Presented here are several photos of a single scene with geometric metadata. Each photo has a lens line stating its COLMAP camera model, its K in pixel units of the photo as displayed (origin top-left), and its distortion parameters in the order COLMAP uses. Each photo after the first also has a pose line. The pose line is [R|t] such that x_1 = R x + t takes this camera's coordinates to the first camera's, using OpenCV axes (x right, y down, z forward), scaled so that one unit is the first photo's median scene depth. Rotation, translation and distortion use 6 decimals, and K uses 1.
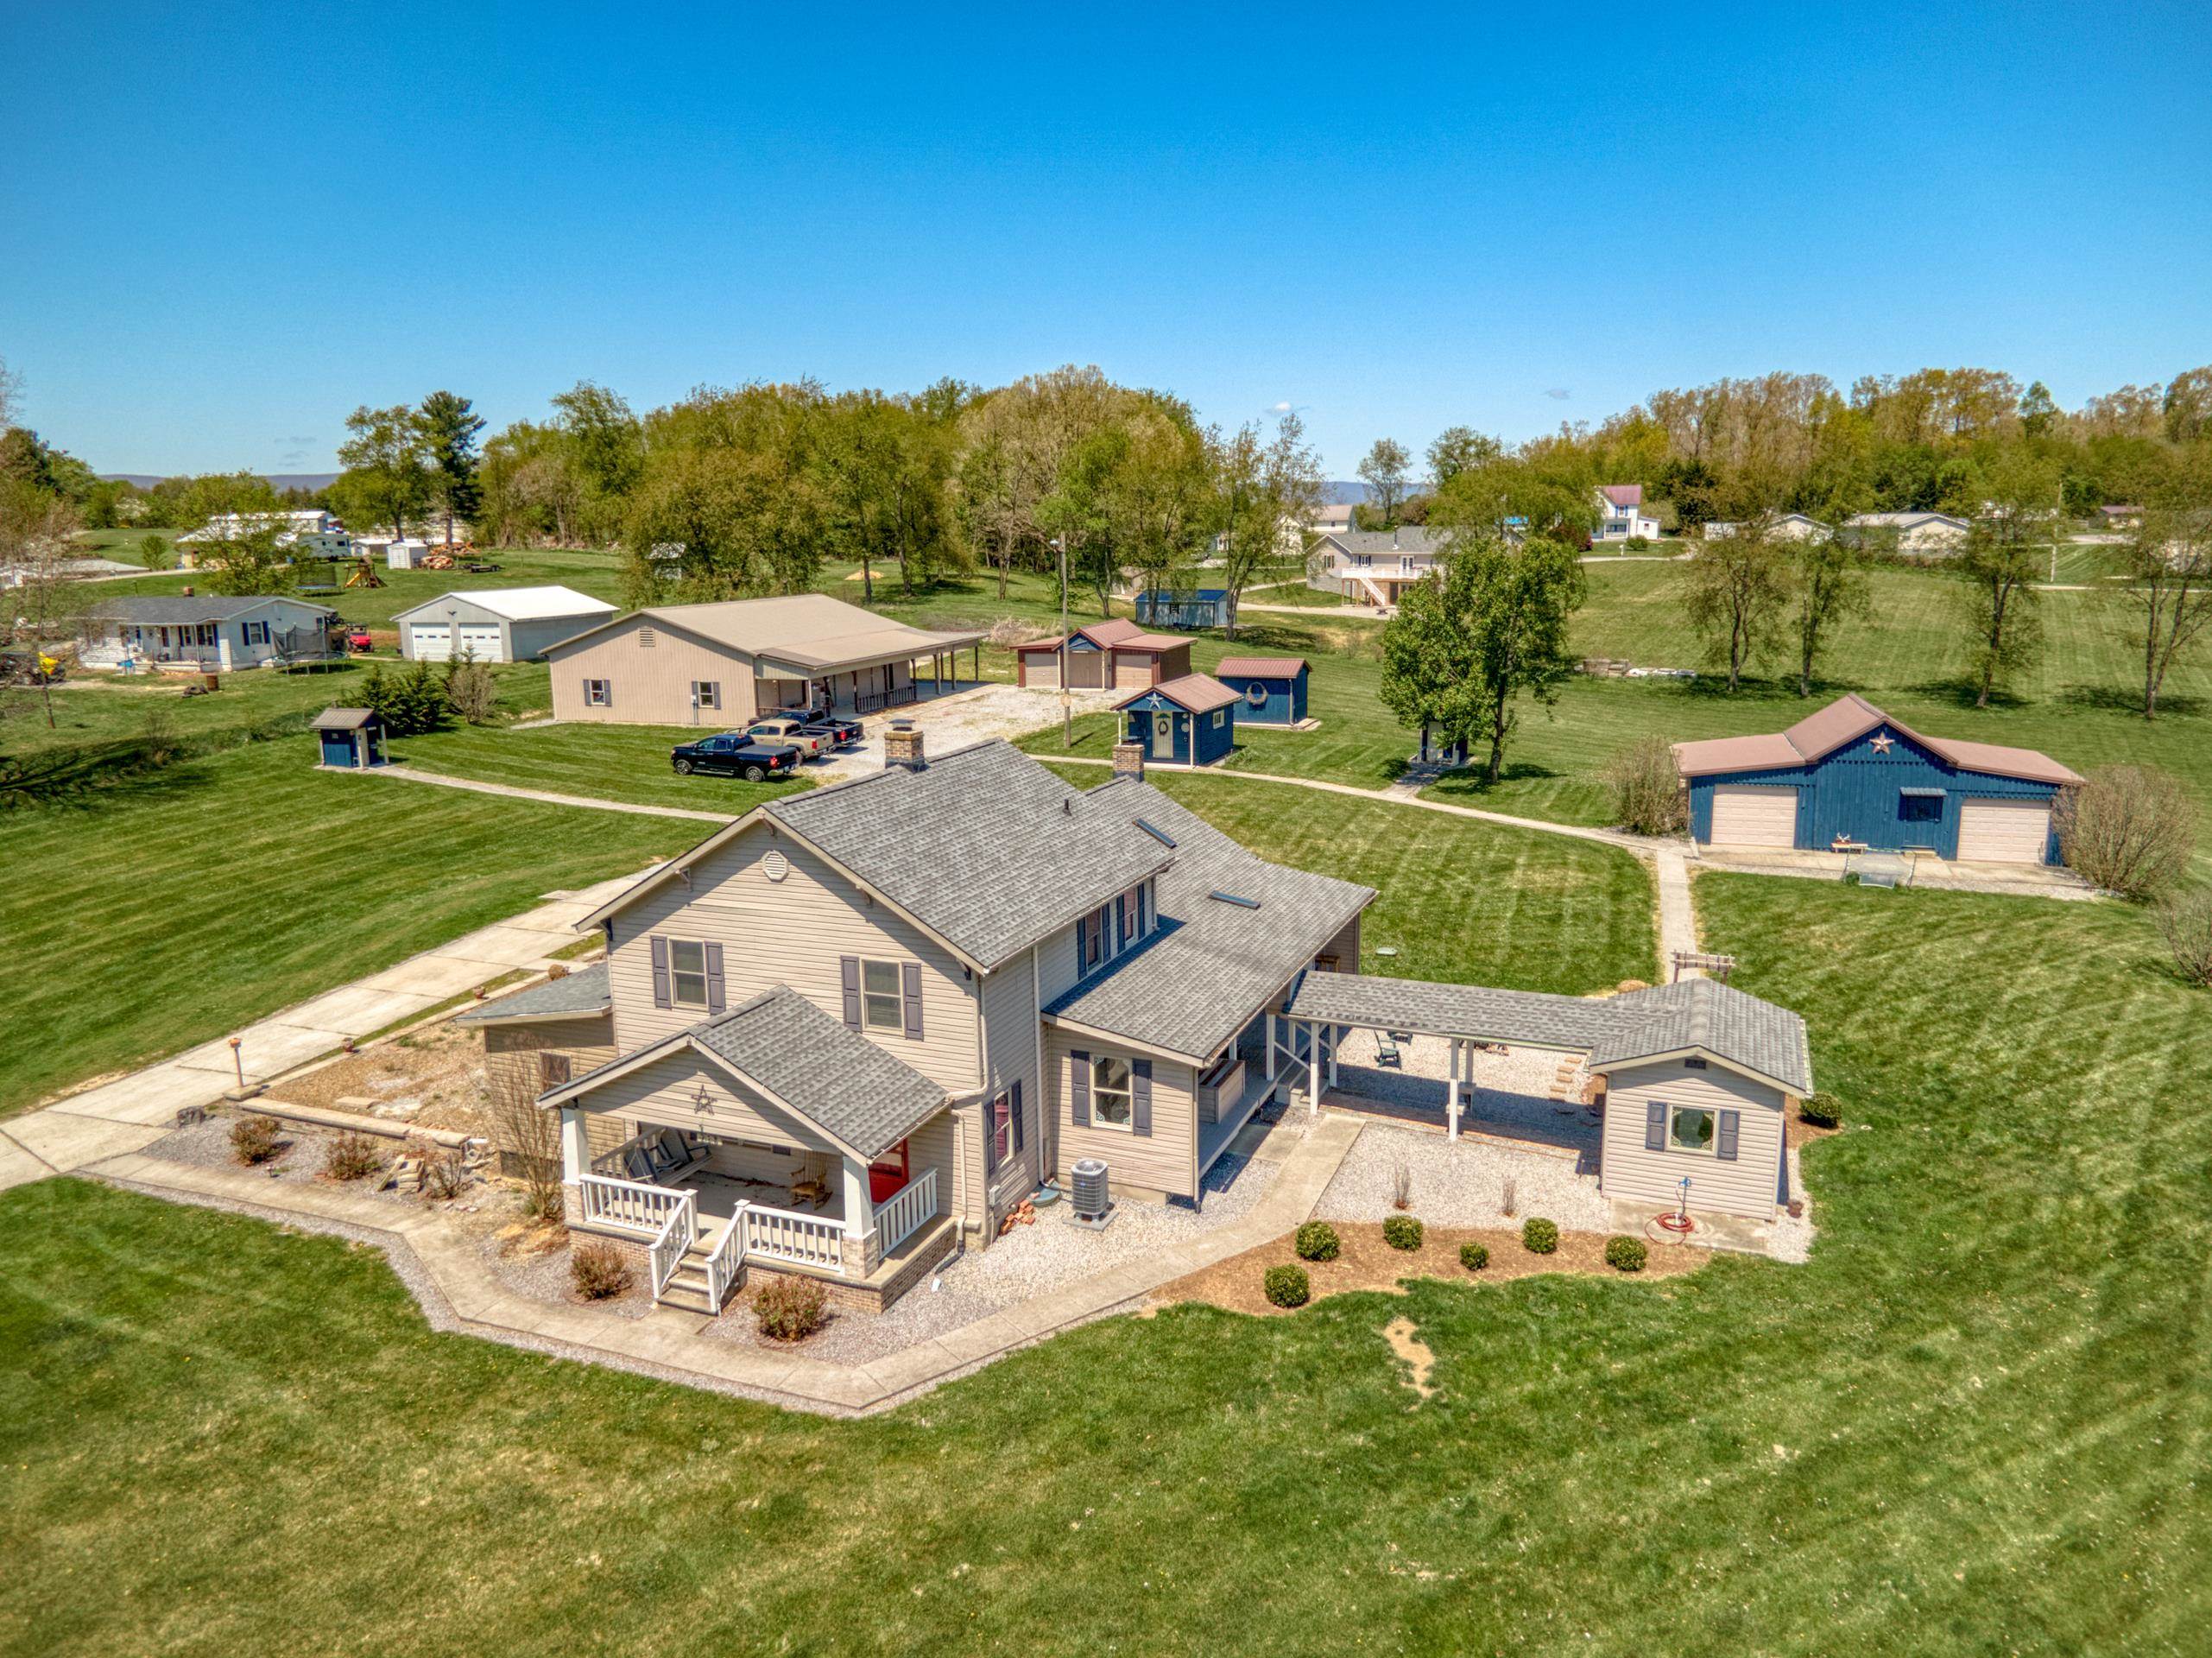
lens RADIAL K [[1514.5, 0, 1106.0], [0, 1514.5, 829.0], [0, 0, 1]] dist [0.028433, -0.085257]
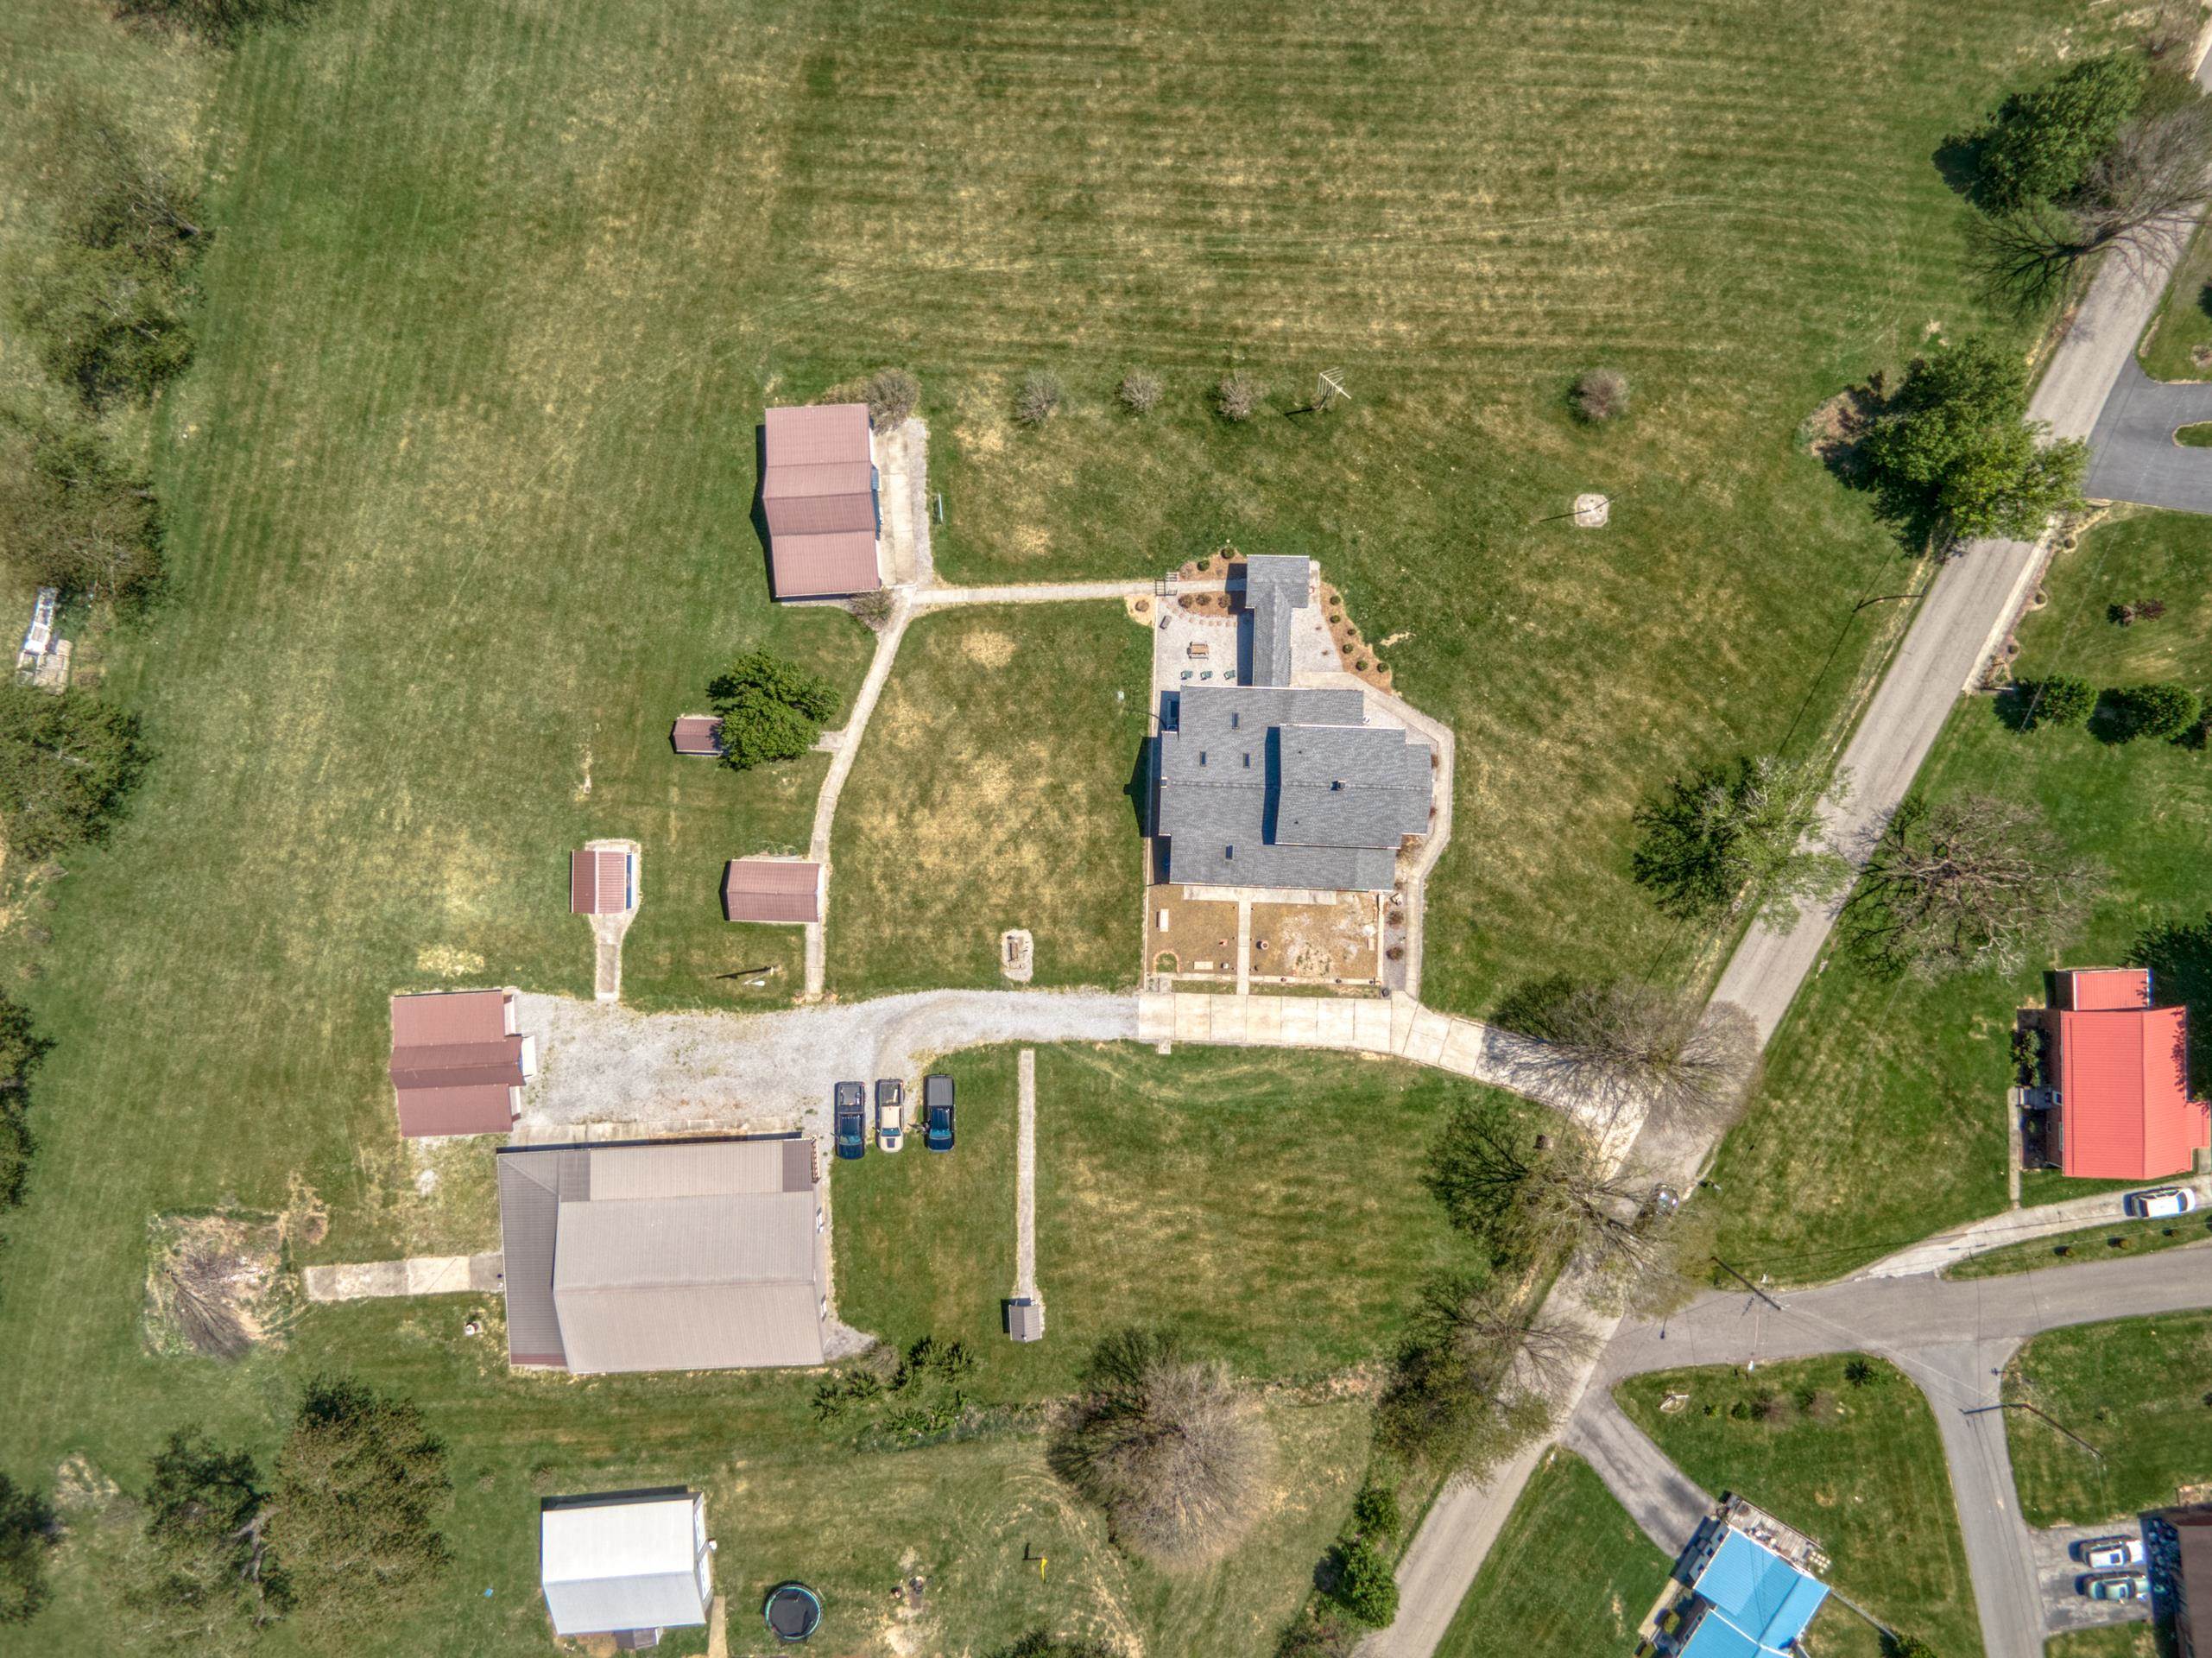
lens RADIAL K [[1508.8, 0, 1106.0], [0, 1508.8, 829.0], [0, 0, 1]] dist [0.046858, -0.111961]
pose [[-0.356201, -0.934406, 0.002638, -0.041946], [0.198485, -0.072904, 0.977389, -3.537405], [-0.913085, 0.348670, 0.211434, 0.778125]]
